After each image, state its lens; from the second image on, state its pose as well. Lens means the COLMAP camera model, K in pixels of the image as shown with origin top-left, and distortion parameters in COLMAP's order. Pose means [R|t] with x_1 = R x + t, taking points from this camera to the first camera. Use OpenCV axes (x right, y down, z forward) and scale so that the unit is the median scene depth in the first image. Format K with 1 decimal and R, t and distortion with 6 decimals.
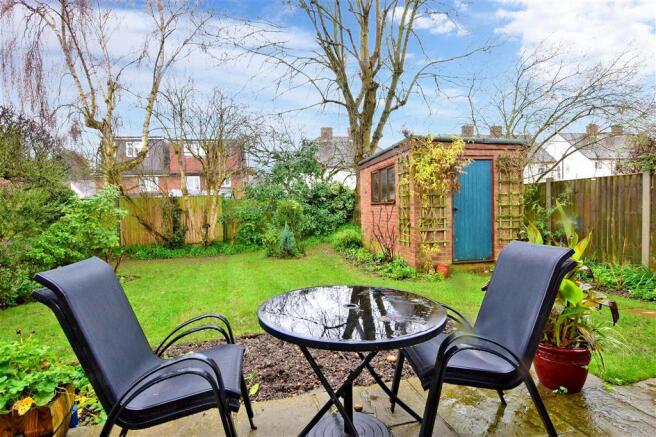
lens RADIAL K [[342.5, 0, 328.0], [0, 342.5, 218.7], [0, 0, 1]] dist [-0.024968, -0.000413]
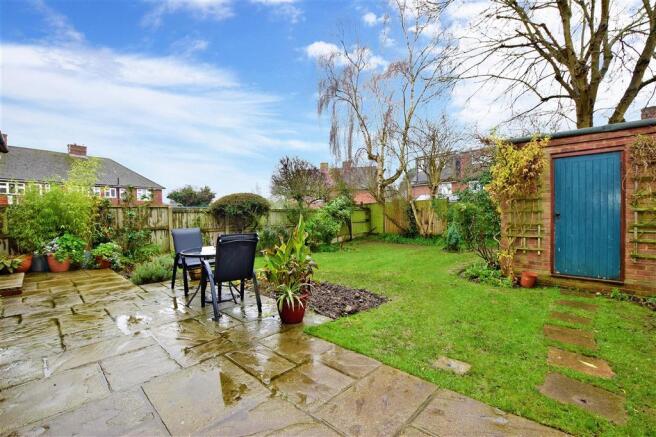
lens RADIAL K [[292.3, 0, 328.7], [0, 292.3, 216.0], [0, 0, 1]] dist [-0.024448, 0.000645]
pose [[0.535945, 0.026649, -0.843832, 0.666334], [-0.026094, 0.999547, 0.014994, -0.019294], [0.843849, 0.013983, 0.536398, 0.103879]]
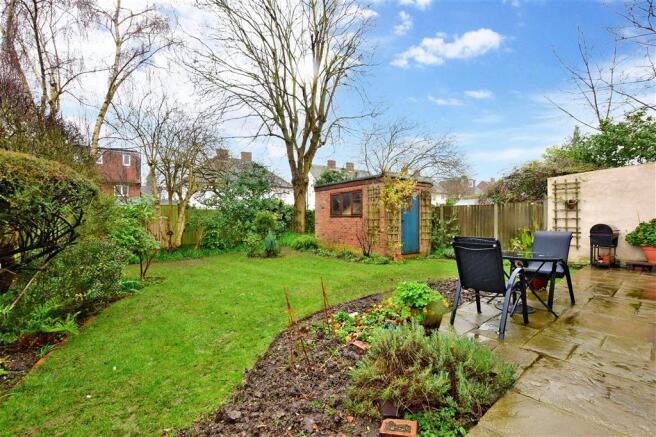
lens RADIAL K [[292.3, 0, 328.3], [0, 292.3, 220.1], [0, 0, 1]] dist [-0.024448, 0.000645]
pose [[0.907439, 0.018015, 0.419798, -0.485868], [-0.003916, 0.999400, -0.034423, 0.016269], [-0.420166, 0.029593, 0.906964, -0.102556]]
